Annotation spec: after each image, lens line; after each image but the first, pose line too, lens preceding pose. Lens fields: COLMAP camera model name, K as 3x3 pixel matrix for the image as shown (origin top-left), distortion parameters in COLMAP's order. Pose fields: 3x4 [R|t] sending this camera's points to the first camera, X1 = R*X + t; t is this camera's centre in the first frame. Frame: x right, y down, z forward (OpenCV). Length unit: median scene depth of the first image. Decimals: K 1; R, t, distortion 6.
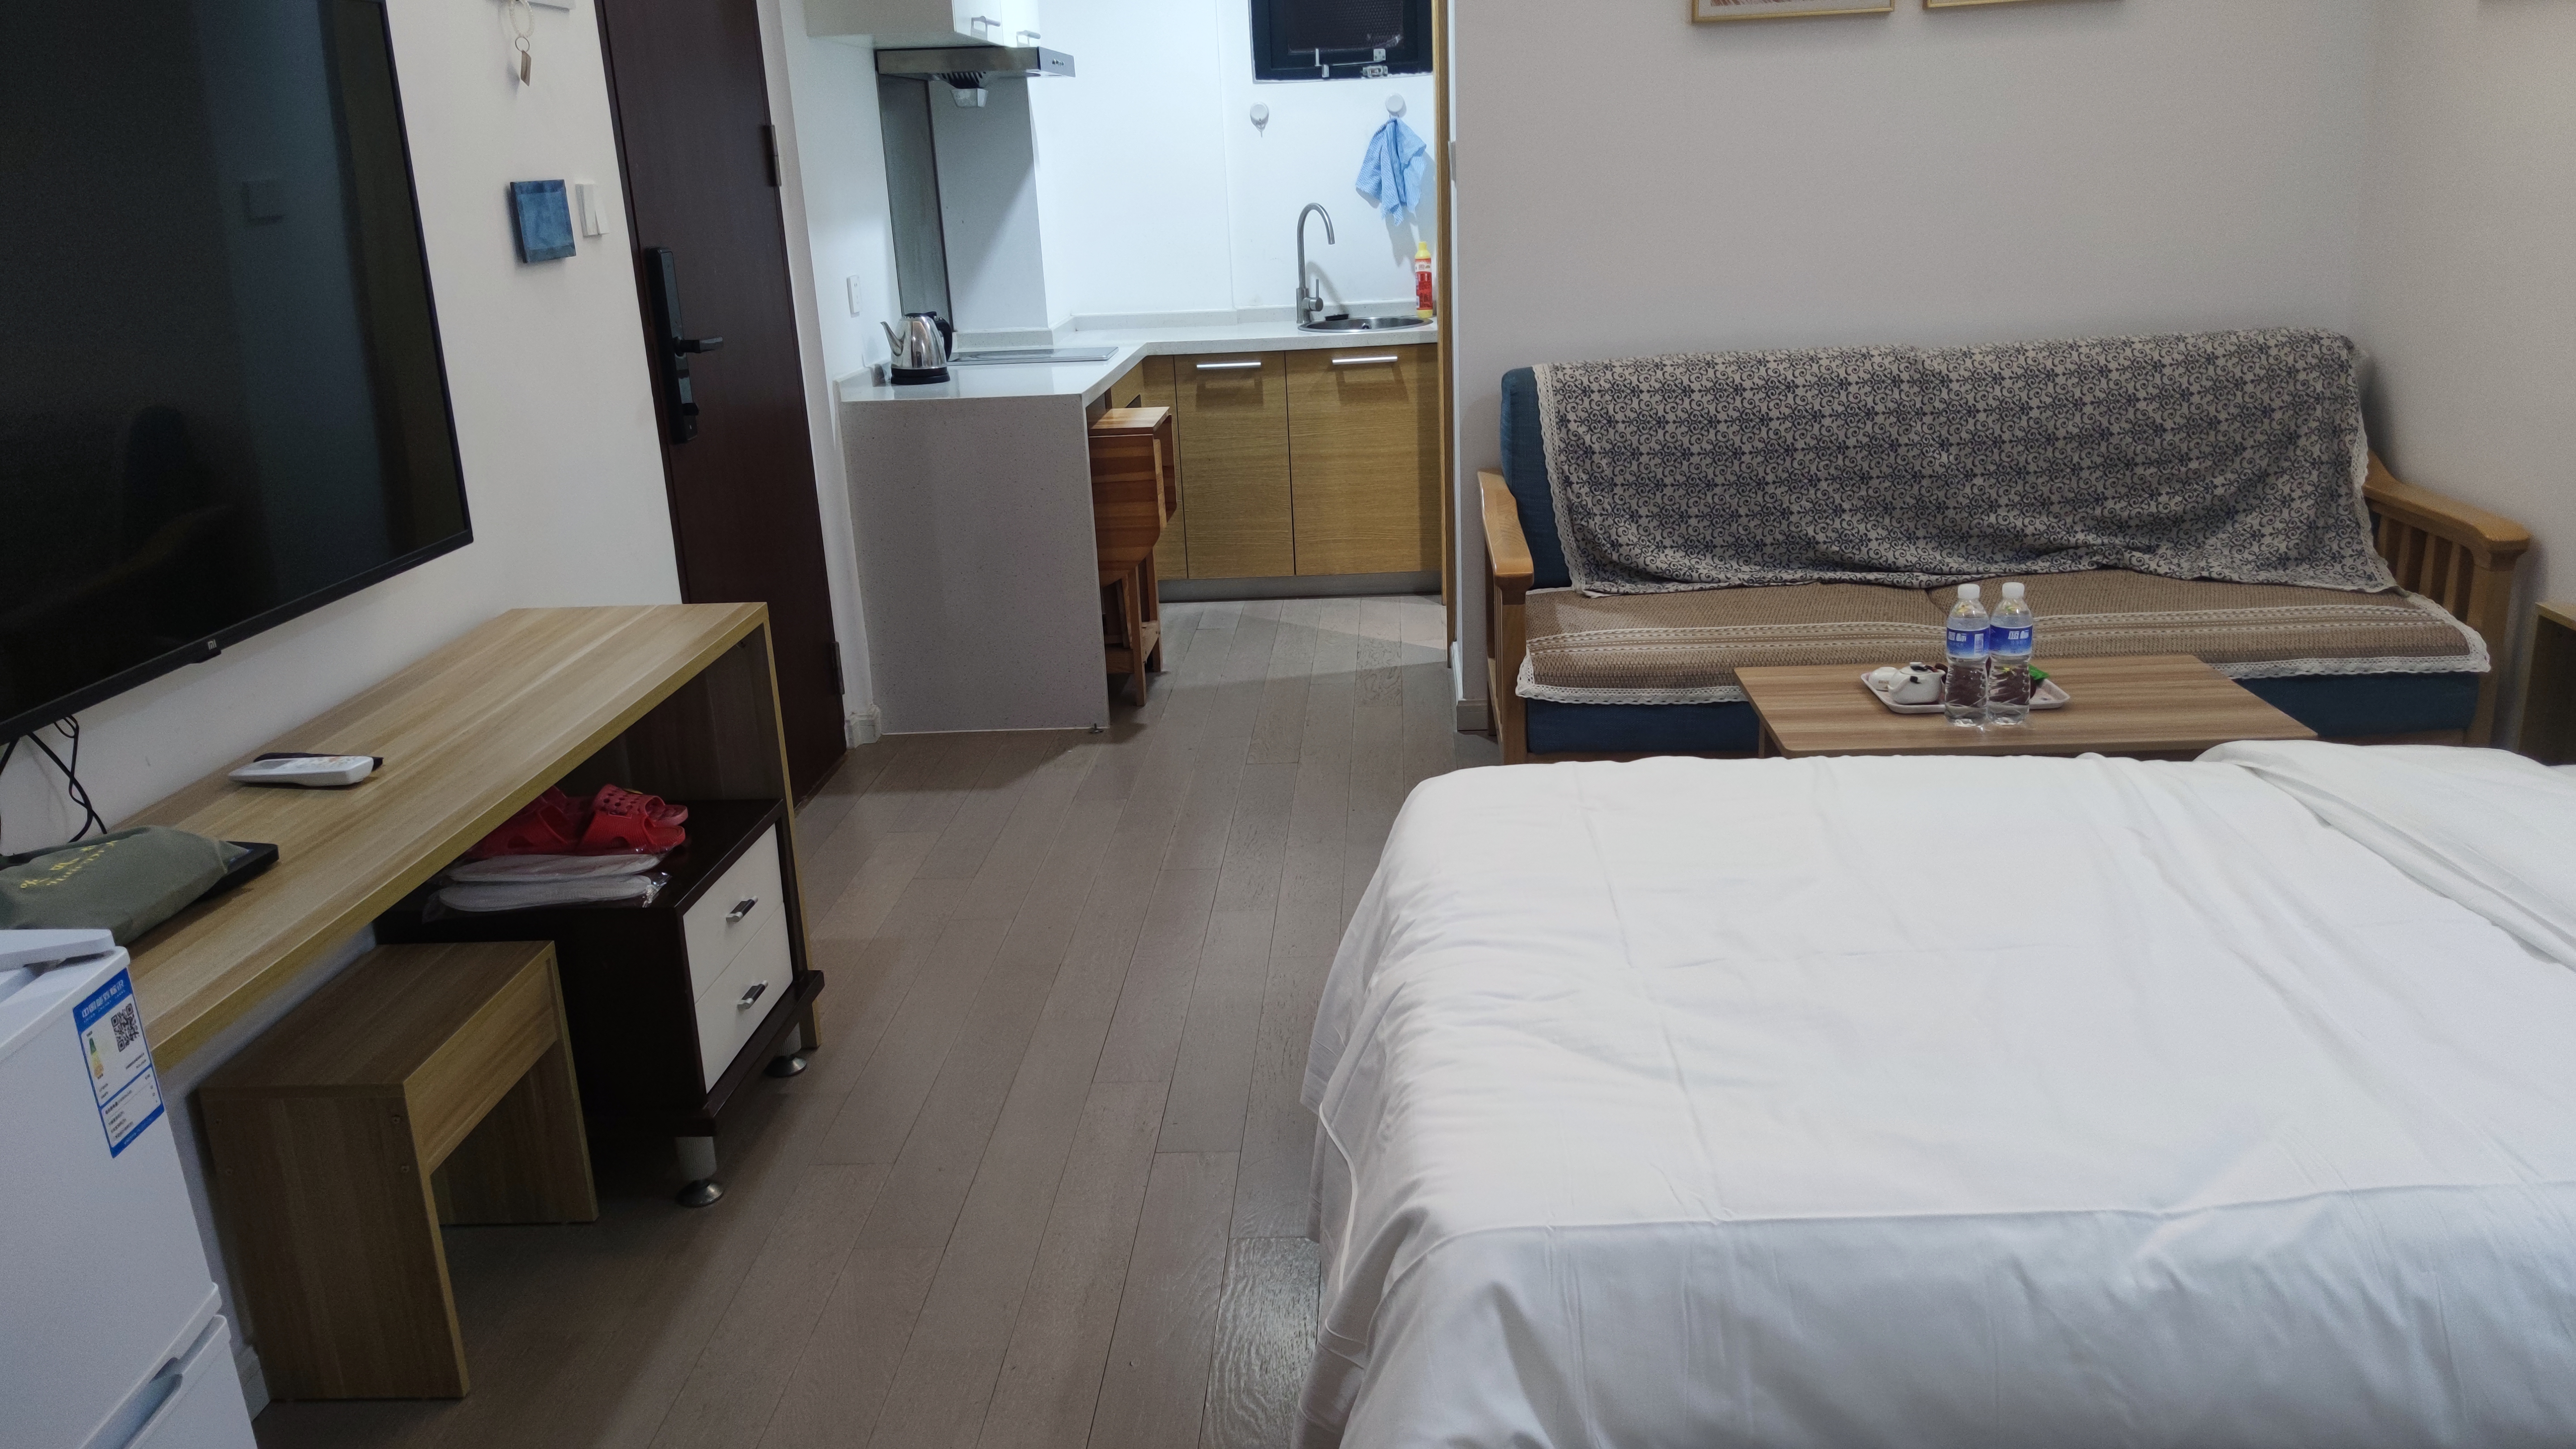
lens RADIAL K [[1857.3, 0, 1311.5], [0, 1857.3, 723.1], [0, 0, 1]] dist [0.043072, -0.074839]
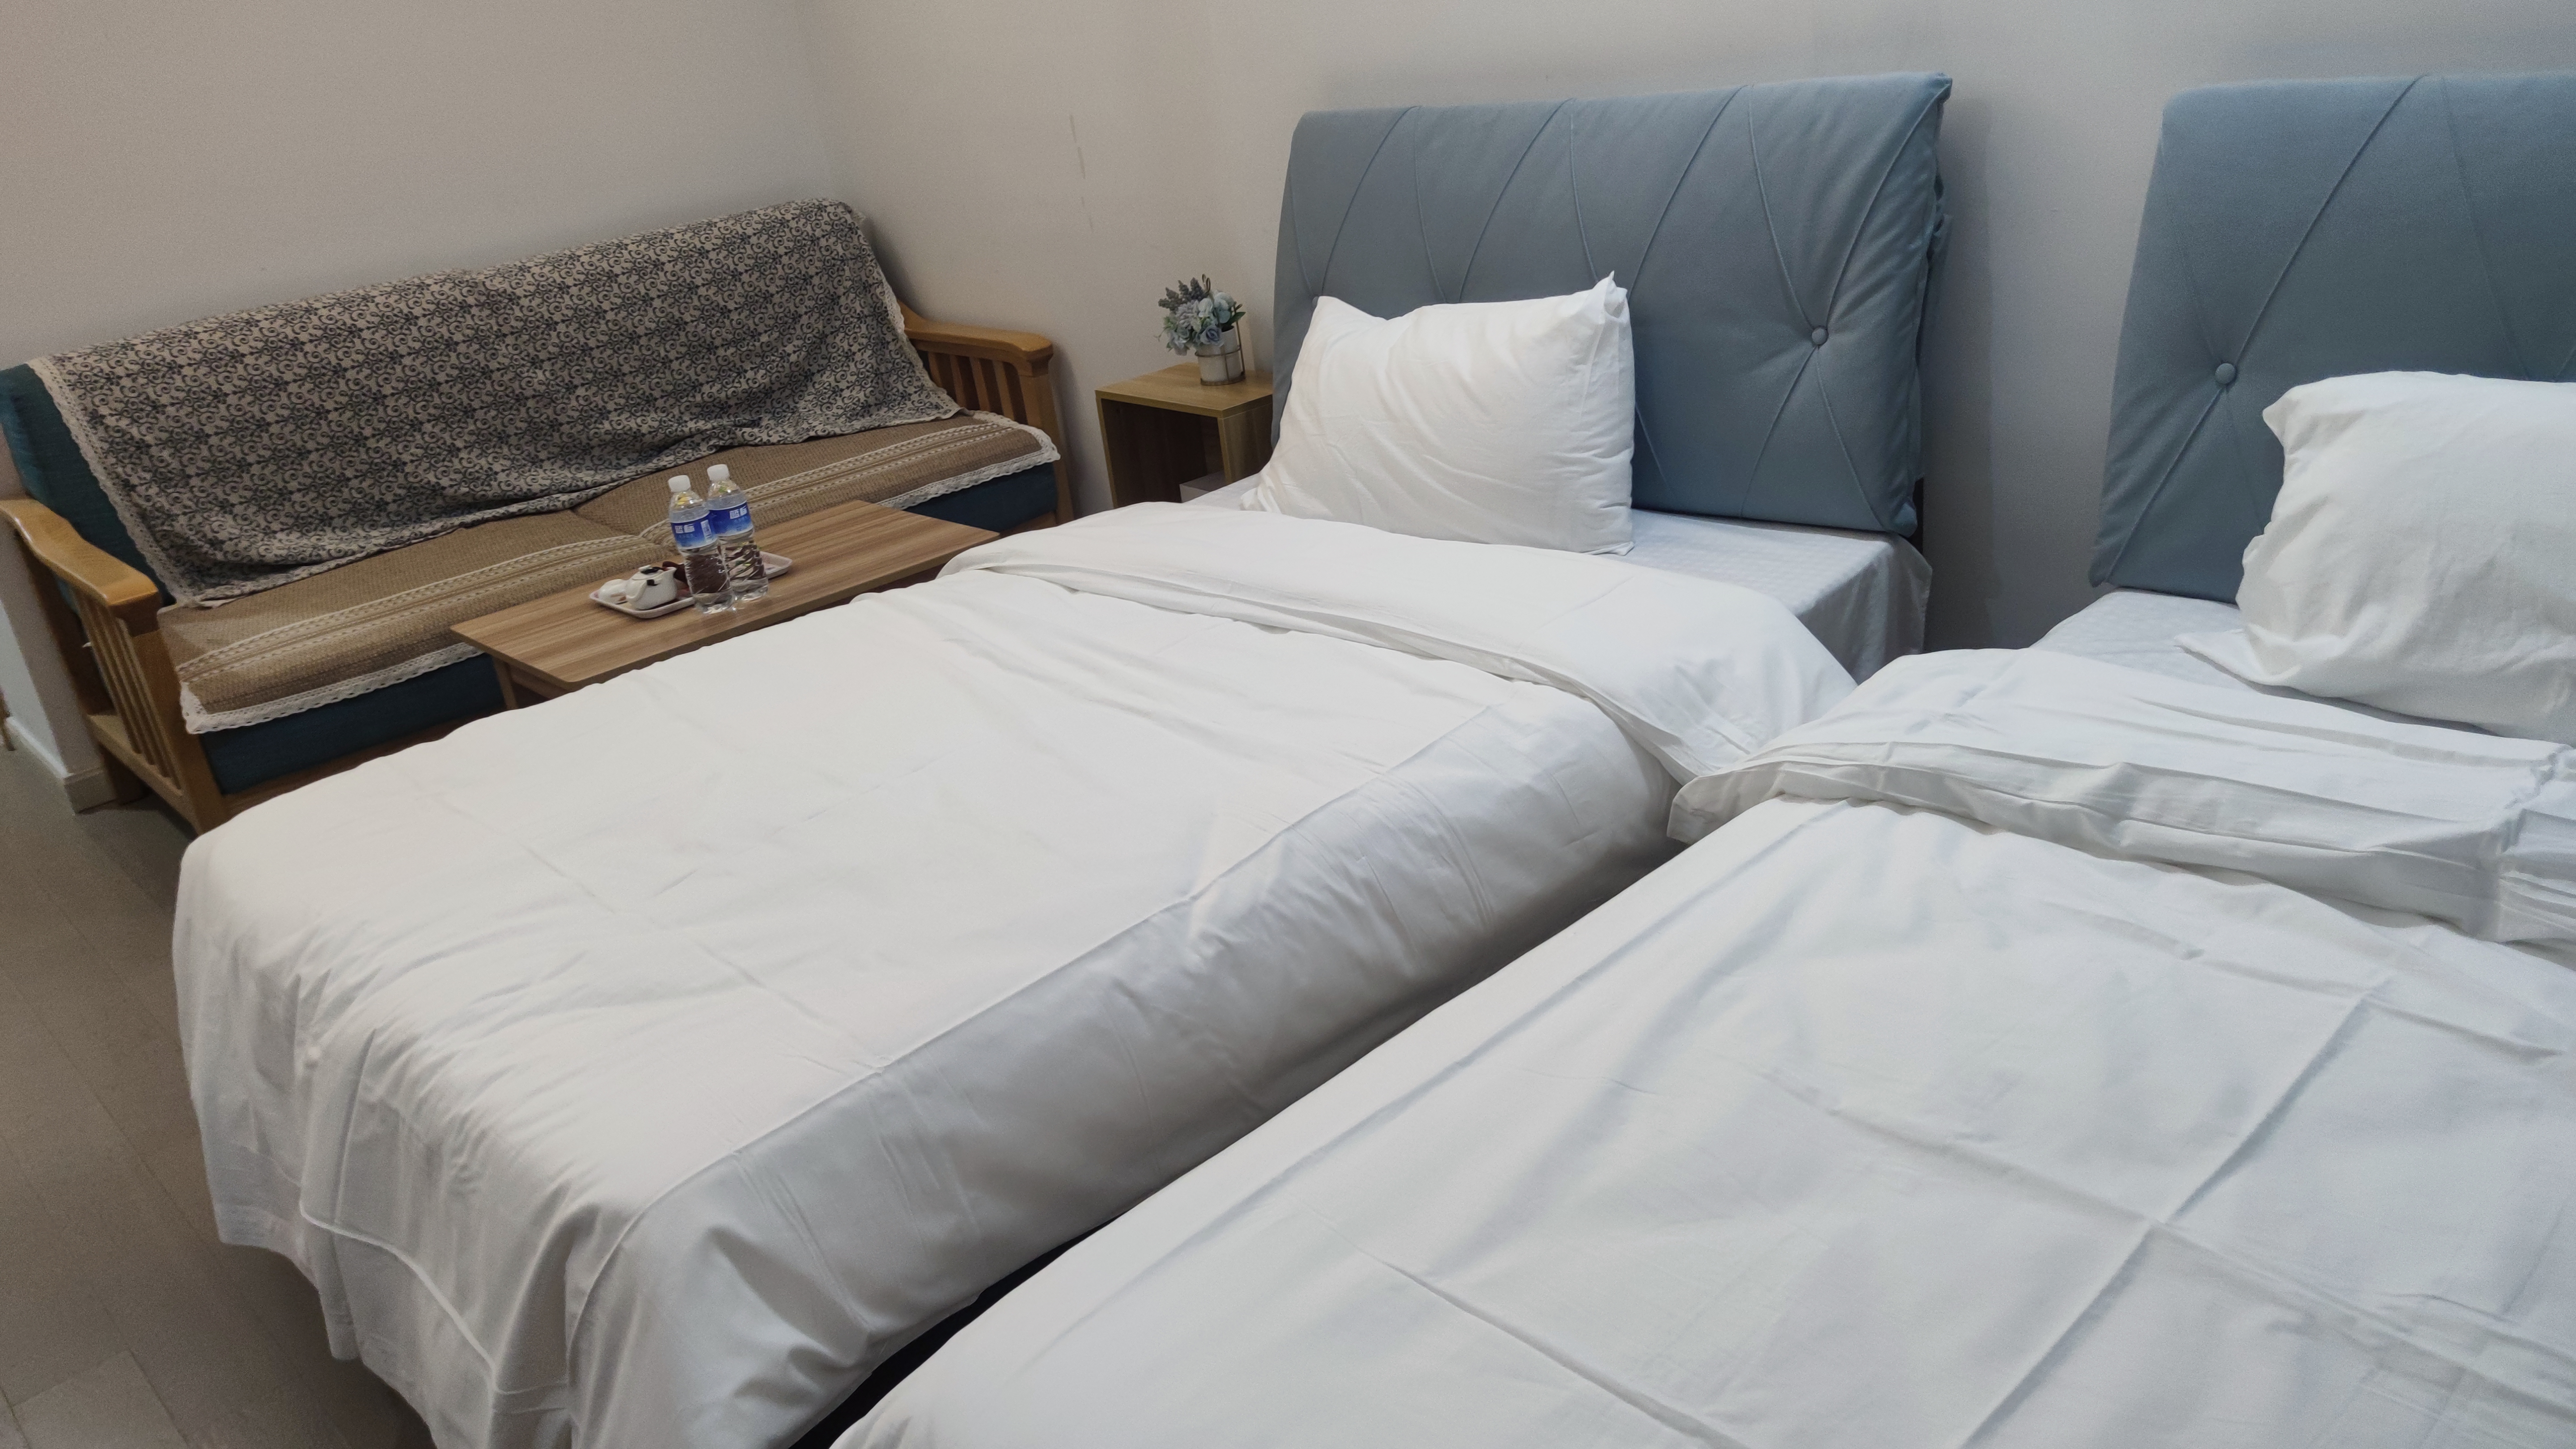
lens RADIAL K [[1857.3, 0, 1311.5], [0, 1857.3, 723.1], [0, 0, 1]] dist [0.043072, -0.074839]
pose [[0.674600, -0.313497, 0.668307, -0.104738], [0.288362, 0.945321, 0.152365, -0.001863], [-0.679531, 0.089929, 0.728114, 0.025464]]
